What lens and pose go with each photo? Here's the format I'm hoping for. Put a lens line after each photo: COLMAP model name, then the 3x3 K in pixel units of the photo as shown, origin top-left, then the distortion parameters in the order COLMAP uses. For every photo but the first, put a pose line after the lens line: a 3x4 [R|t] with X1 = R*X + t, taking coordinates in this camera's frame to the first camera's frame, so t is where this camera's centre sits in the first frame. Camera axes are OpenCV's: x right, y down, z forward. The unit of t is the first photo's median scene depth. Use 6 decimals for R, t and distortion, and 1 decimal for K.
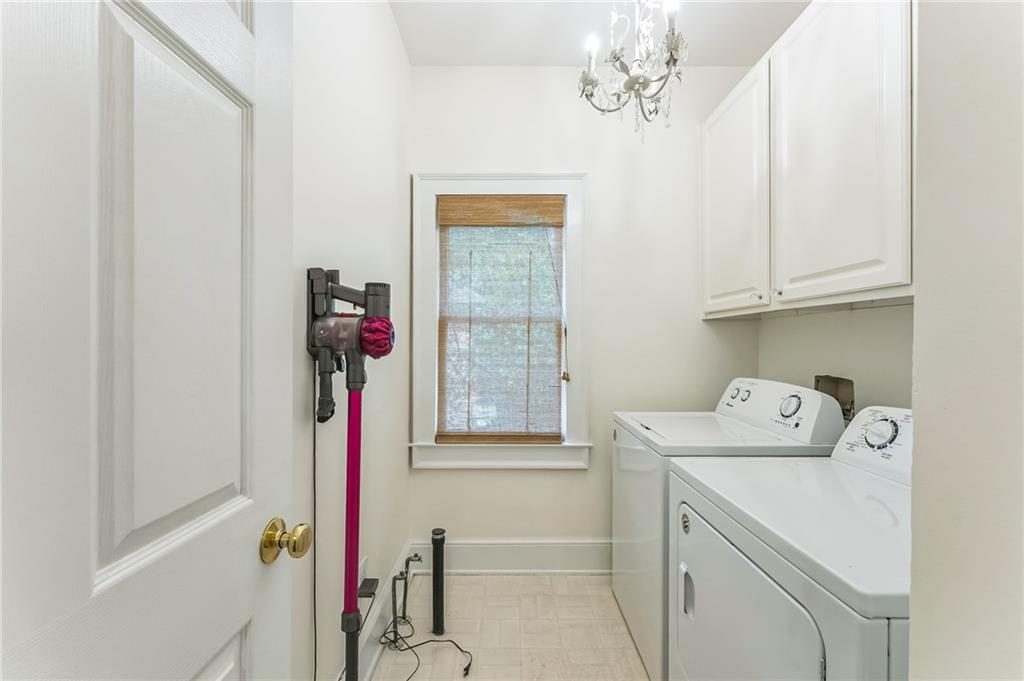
lens RADIAL K [[433.6, 0, 511.2], [0, 433.6, 331.8], [0, 0, 1]] dist [0.001859, -0.000257]
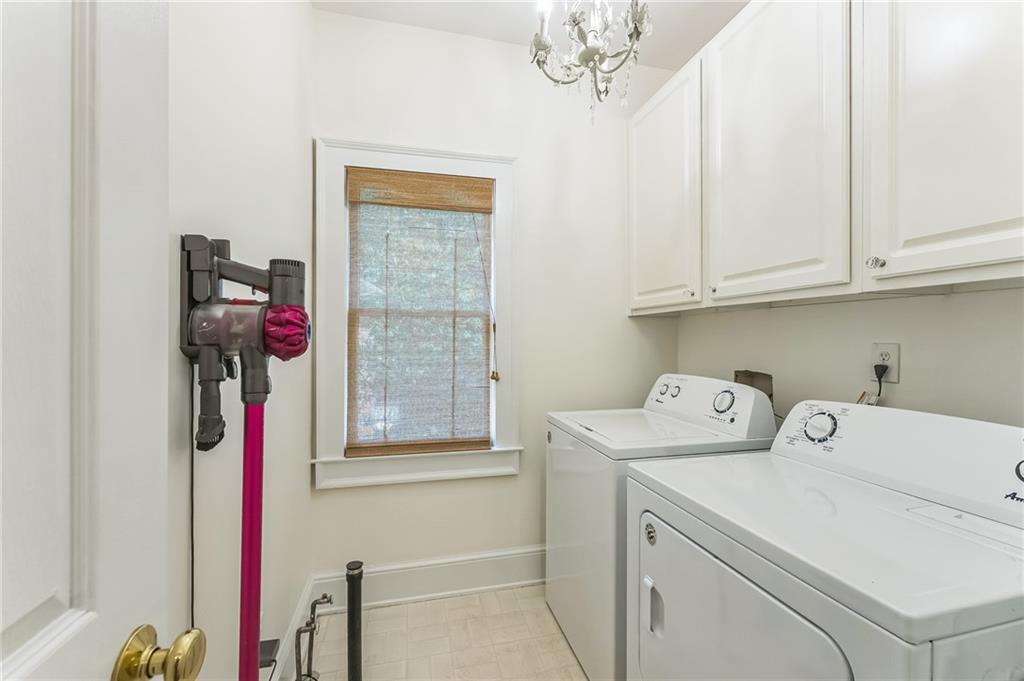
lens RADIAL K [[433.6, 0, 511.2], [0, 433.6, 331.8], [0, 0, 1]] dist [0.001859, -0.000257]
pose [[0.970764, 0.003959, 0.240003, -0.080772], [-0.005914, 0.999955, 0.007429, 0.002980], [-0.239963, -0.008631, 0.970744, 0.125576]]
